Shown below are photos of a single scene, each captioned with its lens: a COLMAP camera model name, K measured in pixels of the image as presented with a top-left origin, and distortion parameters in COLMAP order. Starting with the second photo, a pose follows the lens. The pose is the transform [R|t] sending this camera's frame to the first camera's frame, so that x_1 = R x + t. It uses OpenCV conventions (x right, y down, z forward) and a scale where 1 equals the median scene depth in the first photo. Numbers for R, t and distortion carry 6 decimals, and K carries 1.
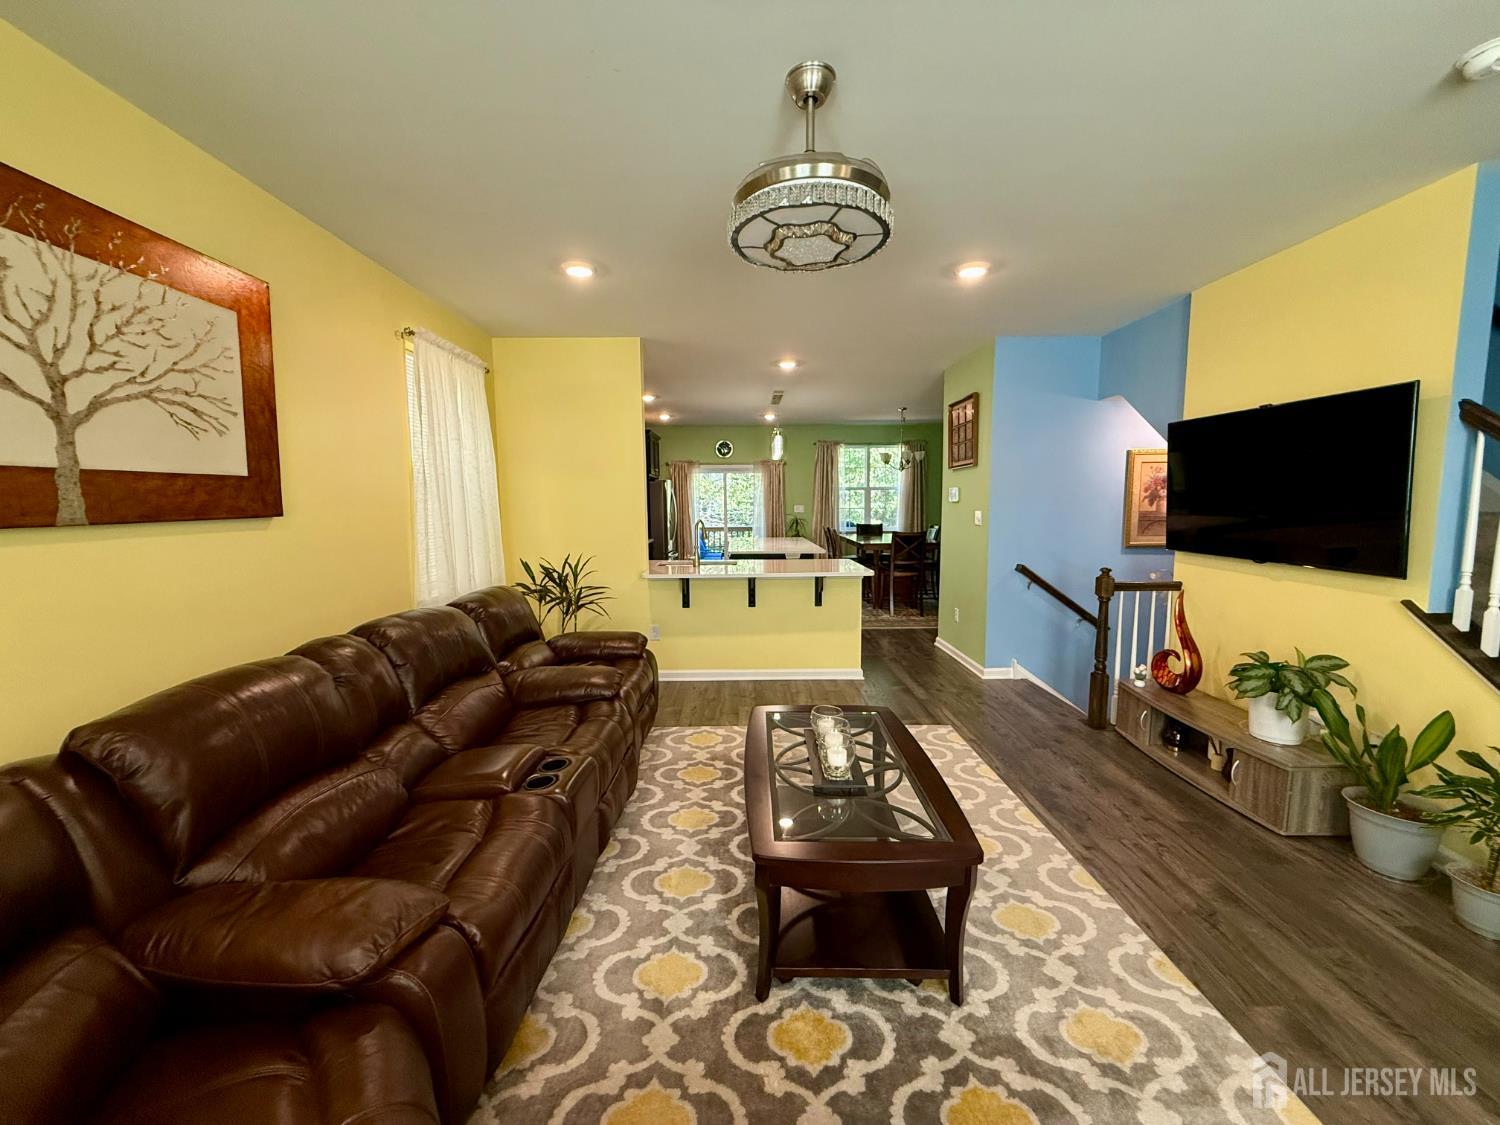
lens RADIAL K [[593.0, 0, 747.6], [0, 593.0, 556.2], [0, 0, 1]] dist [-0.000202, -0.000410]
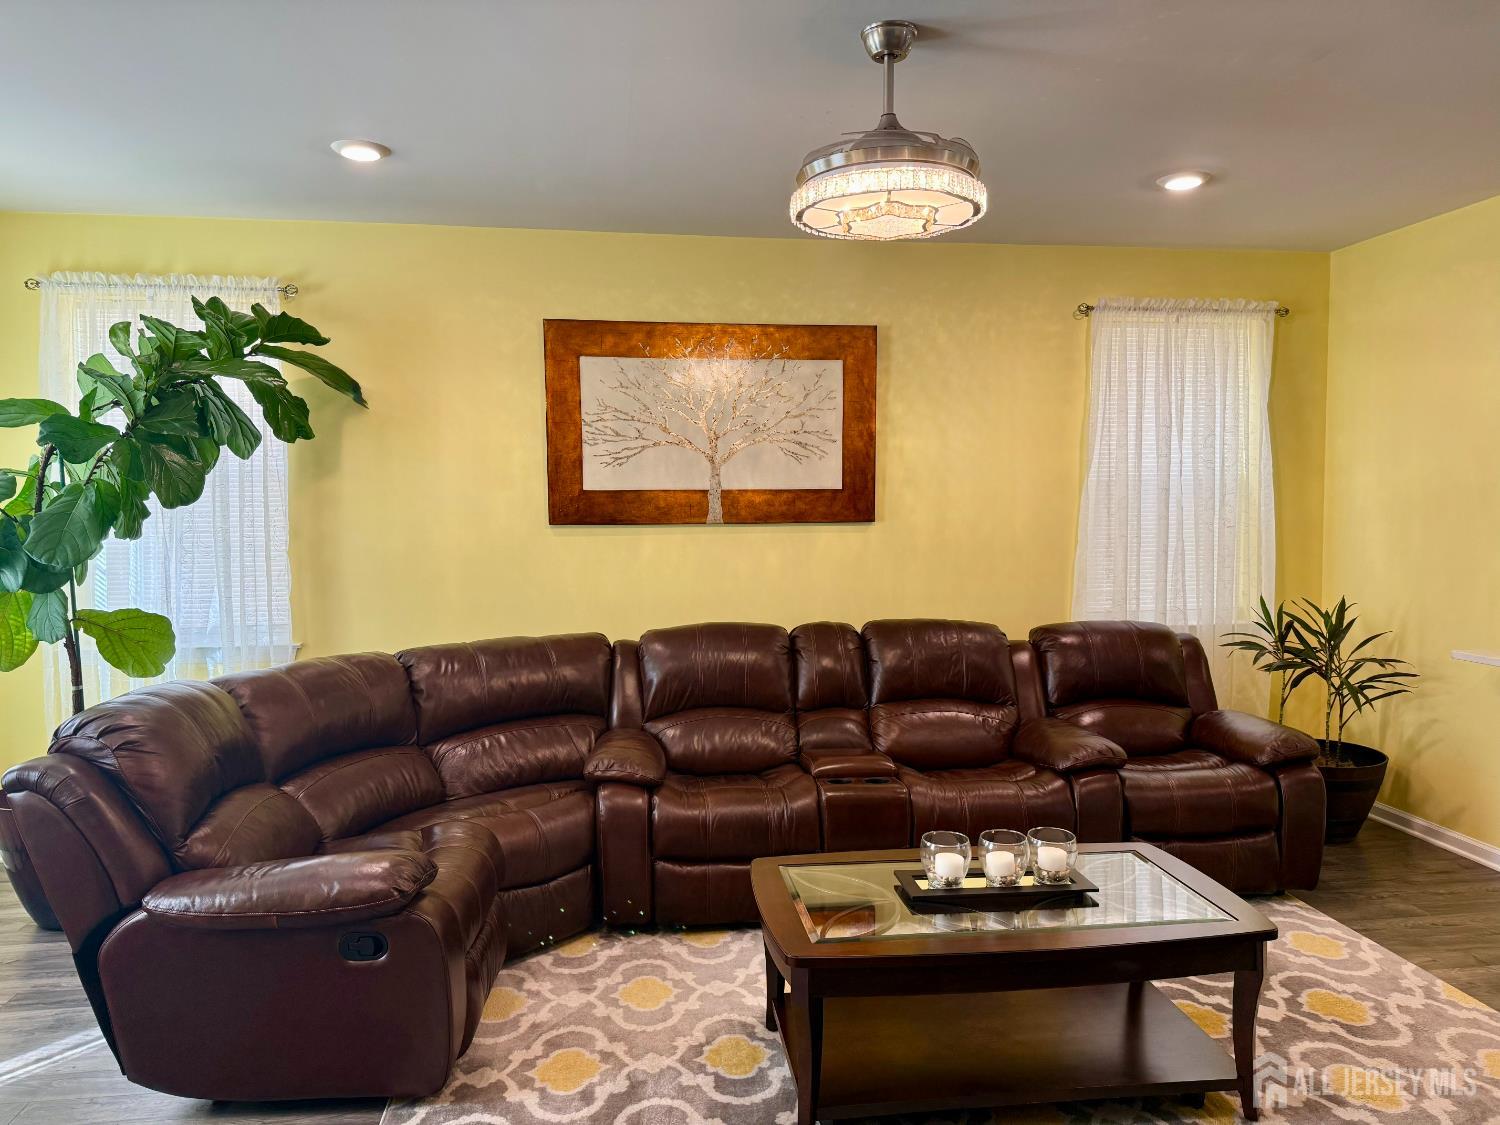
lens RADIAL K [[1040.5, 0, 750.0], [0, 1040.5, 562.5], [0, 0, 1]] dist [0.130903, -0.218030]
pose [[0.136407, 0.063455, -0.988619, 1.503180], [-0.091633, 0.994476, 0.051187, -0.086854], [0.986406, 0.083608, 0.141468, 0.585674]]
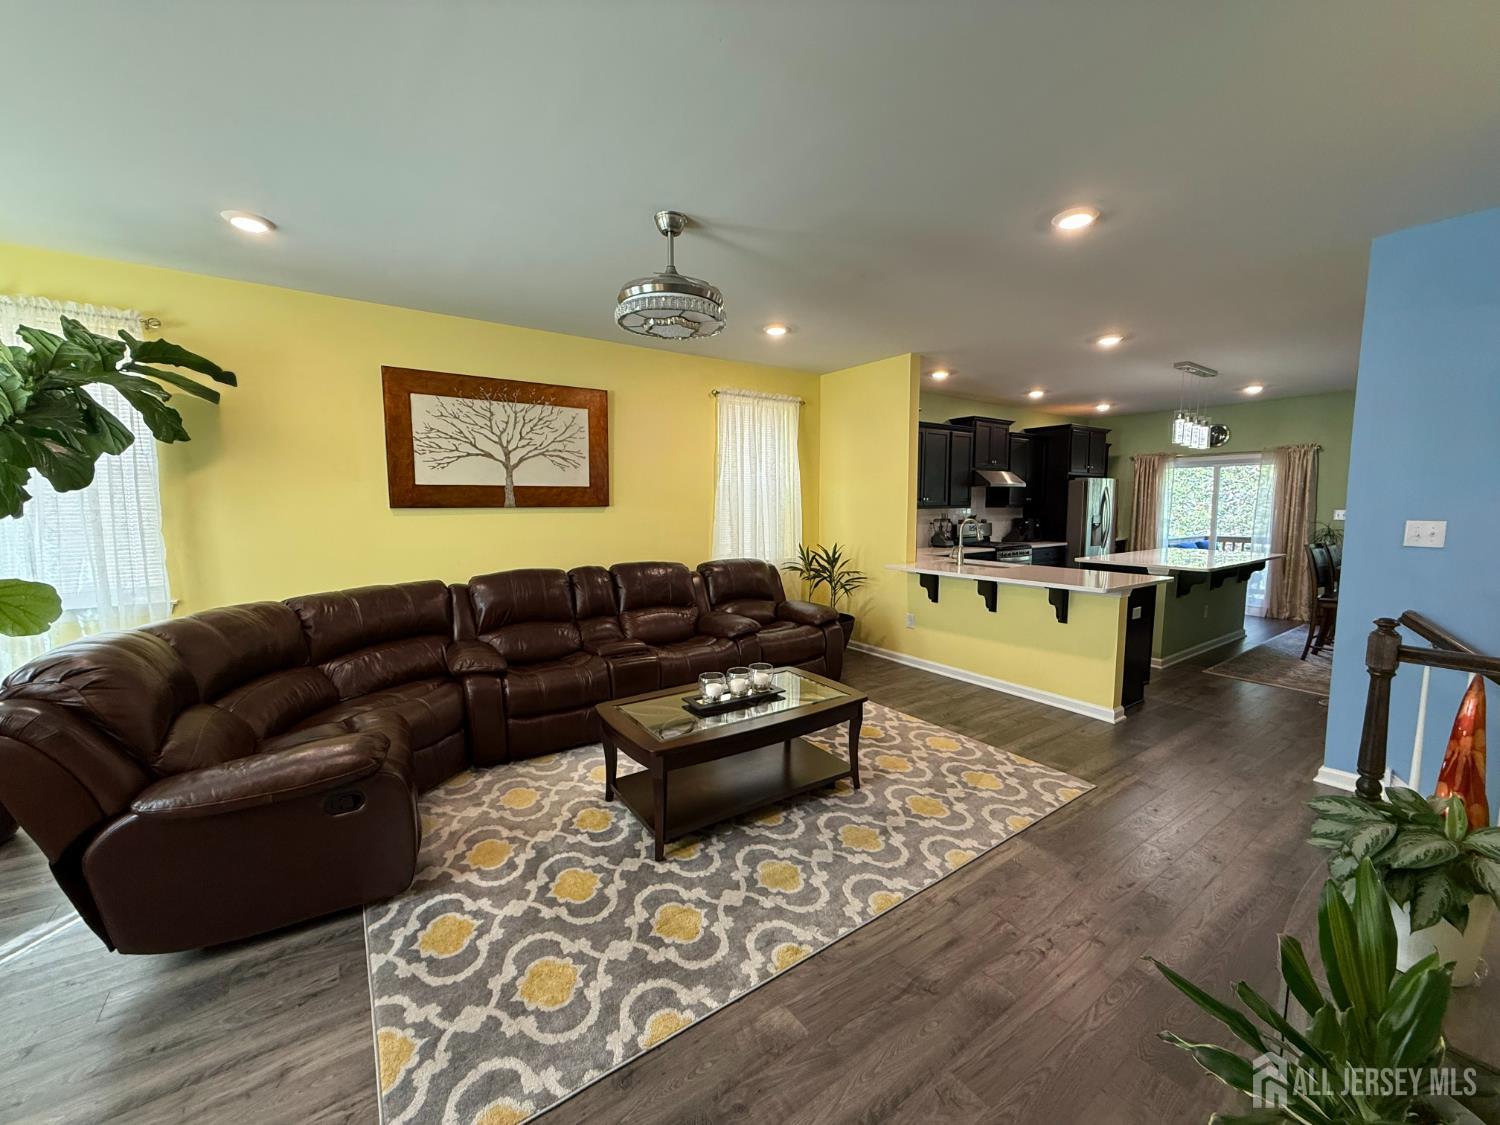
lens RADIAL K [[593.0, 0, 747.6], [0, 593.0, 556.2], [0, 0, 1]] dist [-0.000202, -0.000410]
pose [[0.573120, 0.081751, -0.815383, 1.372276], [-0.081990, 0.995739, 0.042205, -0.028736], [0.815359, 0.042665, 0.577381, 0.296521]]
